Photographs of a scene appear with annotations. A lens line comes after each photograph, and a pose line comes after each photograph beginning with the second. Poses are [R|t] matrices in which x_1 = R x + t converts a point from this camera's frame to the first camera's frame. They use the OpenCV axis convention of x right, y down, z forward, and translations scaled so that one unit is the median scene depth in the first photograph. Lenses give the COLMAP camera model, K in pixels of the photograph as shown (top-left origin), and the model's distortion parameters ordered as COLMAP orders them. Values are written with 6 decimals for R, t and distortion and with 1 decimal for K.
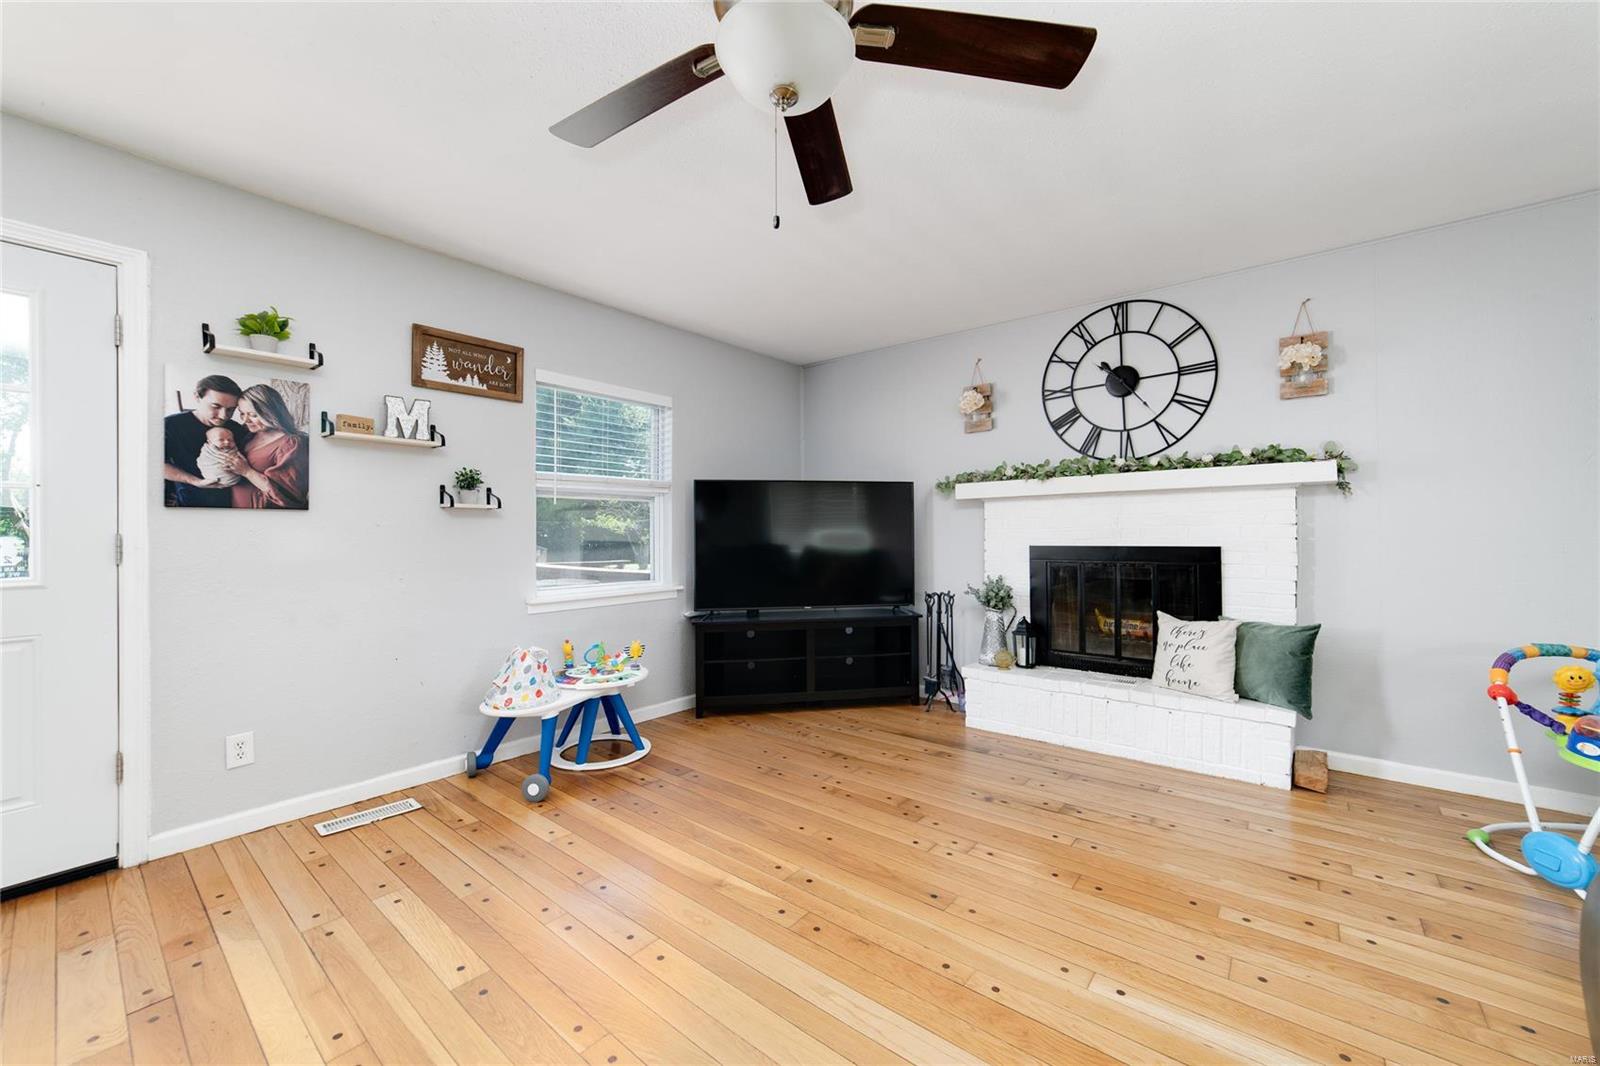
lens RADIAL K [[623.6, 0, 799.5], [0, 623.6, 529.3], [0, 0, 1]] dist [-0.016668, 0.003875]
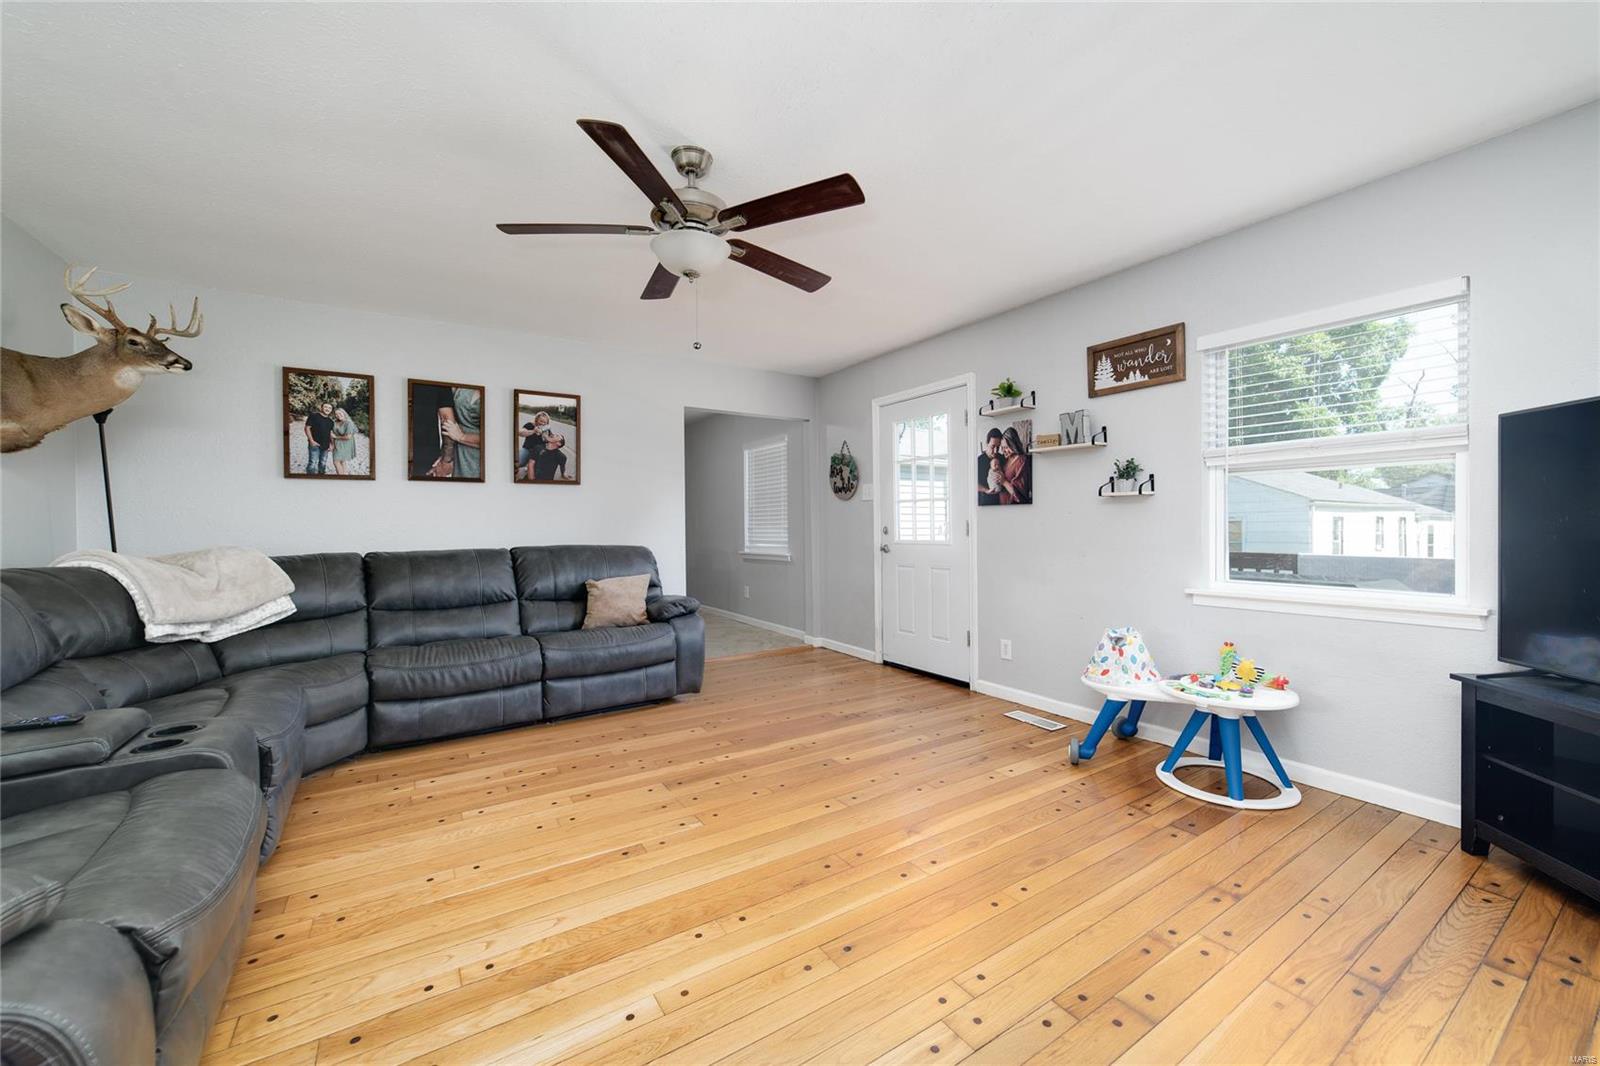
lens RADIAL K [[623.6, 0, 812.6], [0, 623.6, 530.1], [0, 0, 1]] dist [-0.016668, 0.003875]
pose [[-0.295681, 0.017052, -0.955134, 0.638795], [0.017725, 0.999766, 0.012362, 0.003284], [0.955122, -0.013274, -0.295915, 0.749752]]
